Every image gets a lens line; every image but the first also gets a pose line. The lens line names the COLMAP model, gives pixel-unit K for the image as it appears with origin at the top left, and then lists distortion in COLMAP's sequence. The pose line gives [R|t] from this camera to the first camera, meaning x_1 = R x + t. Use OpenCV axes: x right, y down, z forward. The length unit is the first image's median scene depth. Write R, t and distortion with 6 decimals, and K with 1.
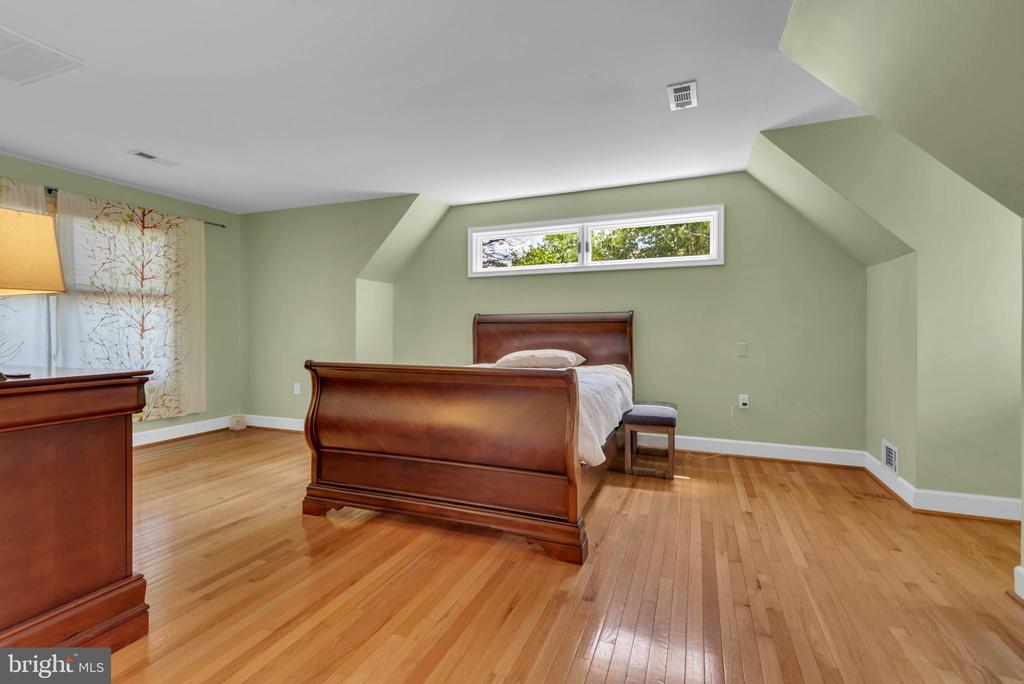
lens RADIAL K [[469.3, 0, 511.7], [0, 469.3, 338.8], [0, 0, 1]] dist [-0.005479, -0.000723]
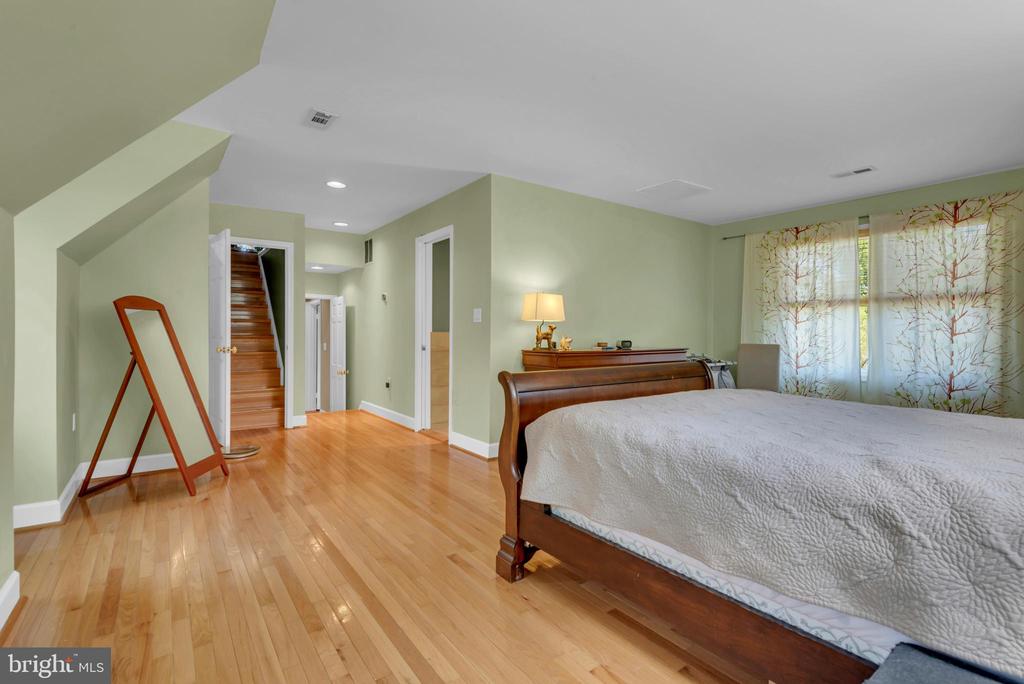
lens RADIAL K [[469.3, 0, 511.9], [0, 469.3, 336.6], [0, 0, 1]] dist [-0.005479, -0.000723]
pose [[-0.529890, -0.000442, -0.848066, 0.457525], [-0.020445, 0.999716, 0.012253, -0.006206], [0.847820, 0.023832, -0.529749, 0.756231]]
